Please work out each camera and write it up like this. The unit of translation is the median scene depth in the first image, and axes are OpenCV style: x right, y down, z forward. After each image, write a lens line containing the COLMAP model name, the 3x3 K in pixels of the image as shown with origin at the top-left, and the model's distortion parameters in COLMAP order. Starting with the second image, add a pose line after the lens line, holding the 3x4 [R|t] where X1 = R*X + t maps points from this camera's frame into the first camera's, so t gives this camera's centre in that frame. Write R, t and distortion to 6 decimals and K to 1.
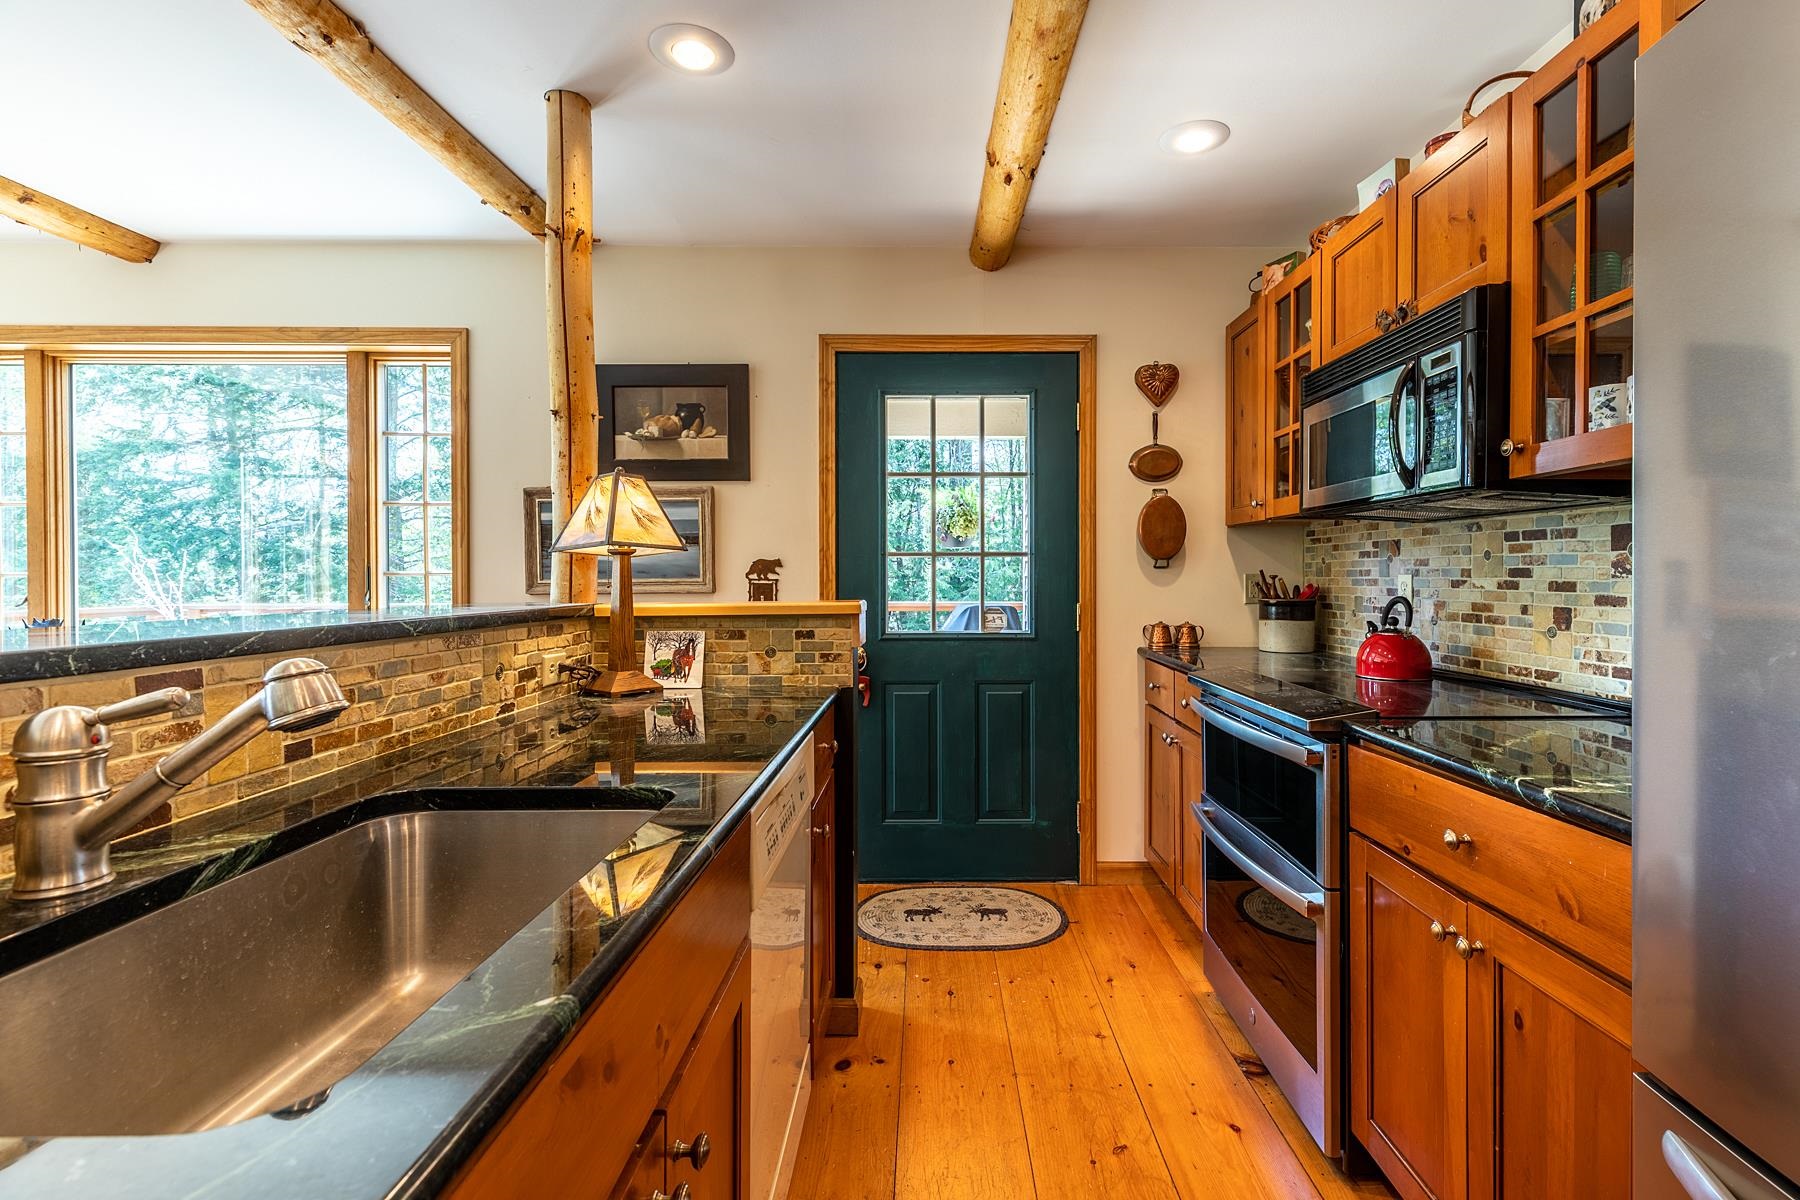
lens RADIAL K [[830.2, 0, 944.3], [0, 830.2, 586.8], [0, 0, 1]] dist [0.007056, 0.000075]
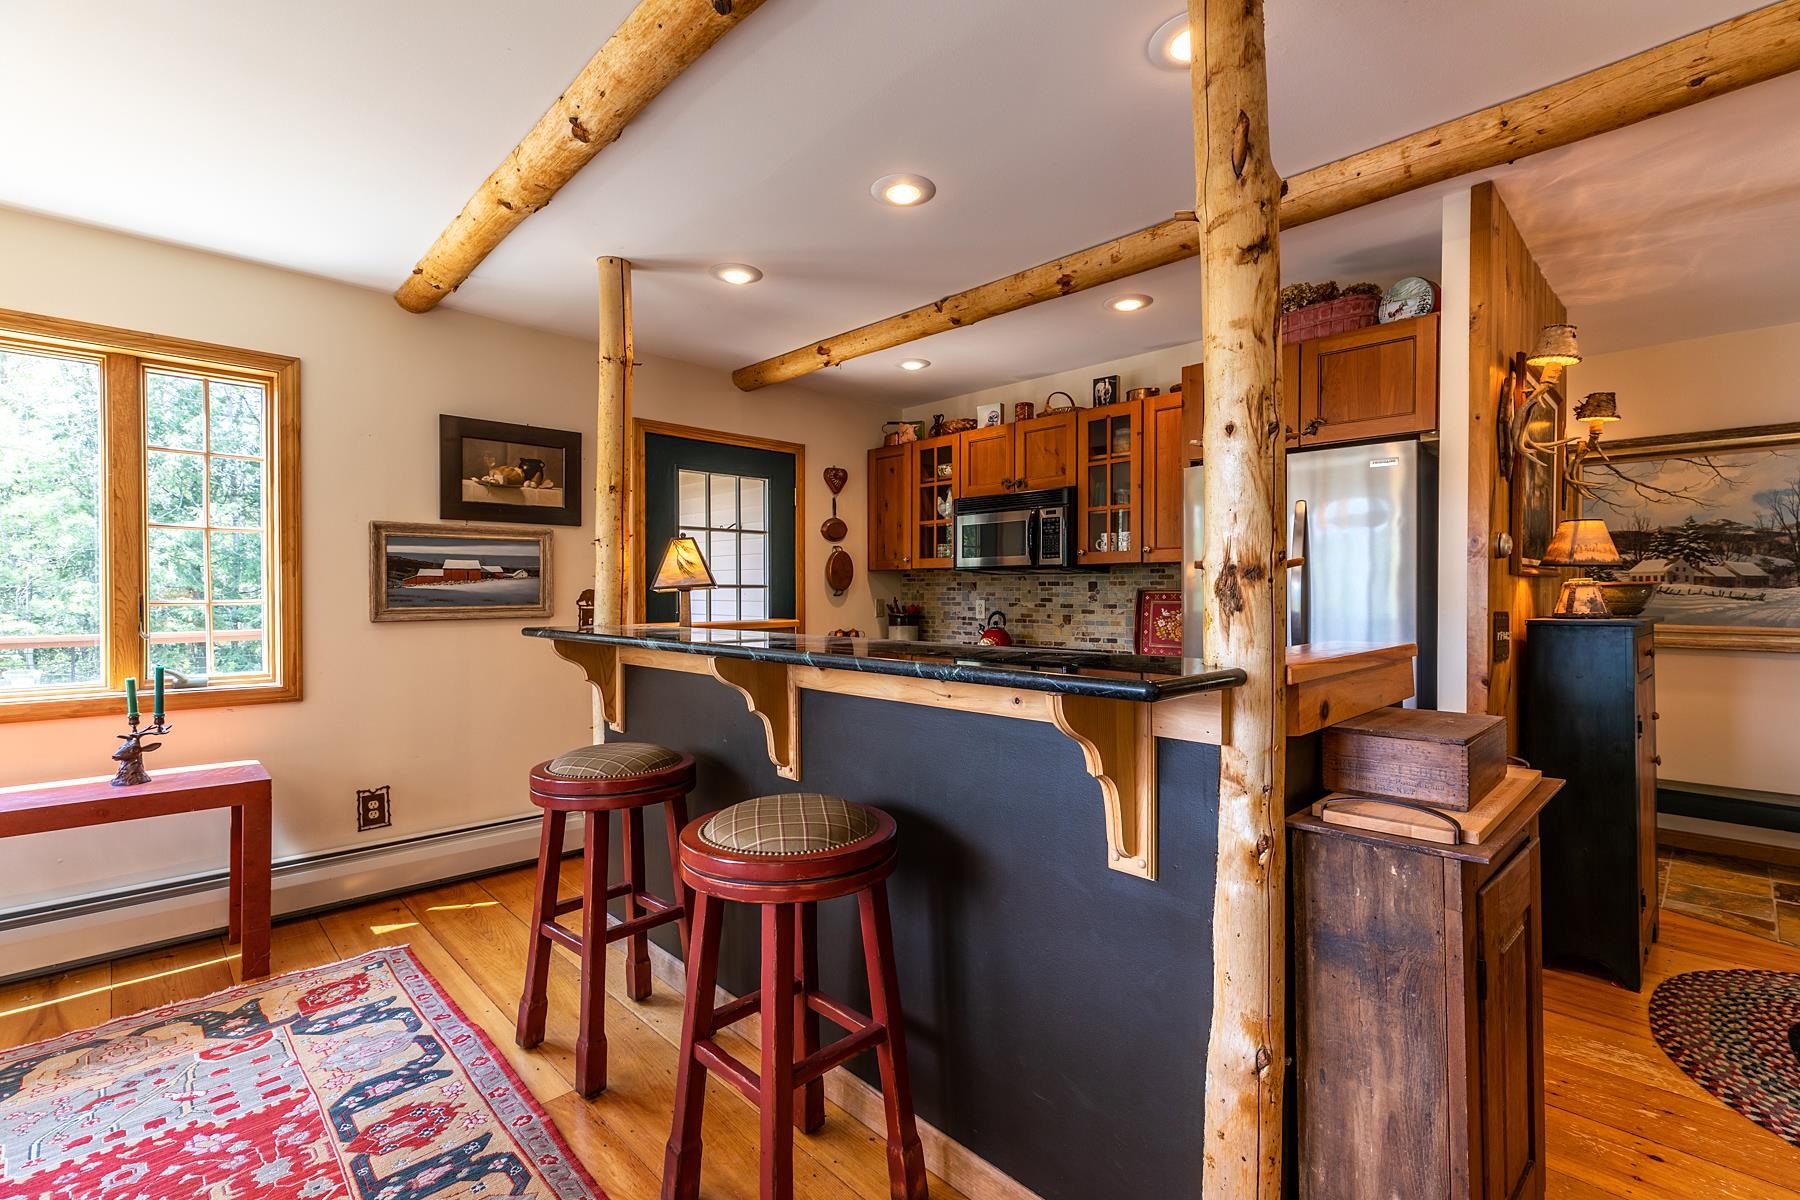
lens RADIAL K [[830.2, 0, 904.3], [0, 830.2, 598.6], [0, 0, 1]] dist [0.007056, 0.000075]
pose [[0.712817, -0.005181, 0.701331, -0.763297], [0.009728, 0.999950, -0.002501, -0.012209], [-0.701283, 0.008605, 0.712831, -0.223341]]
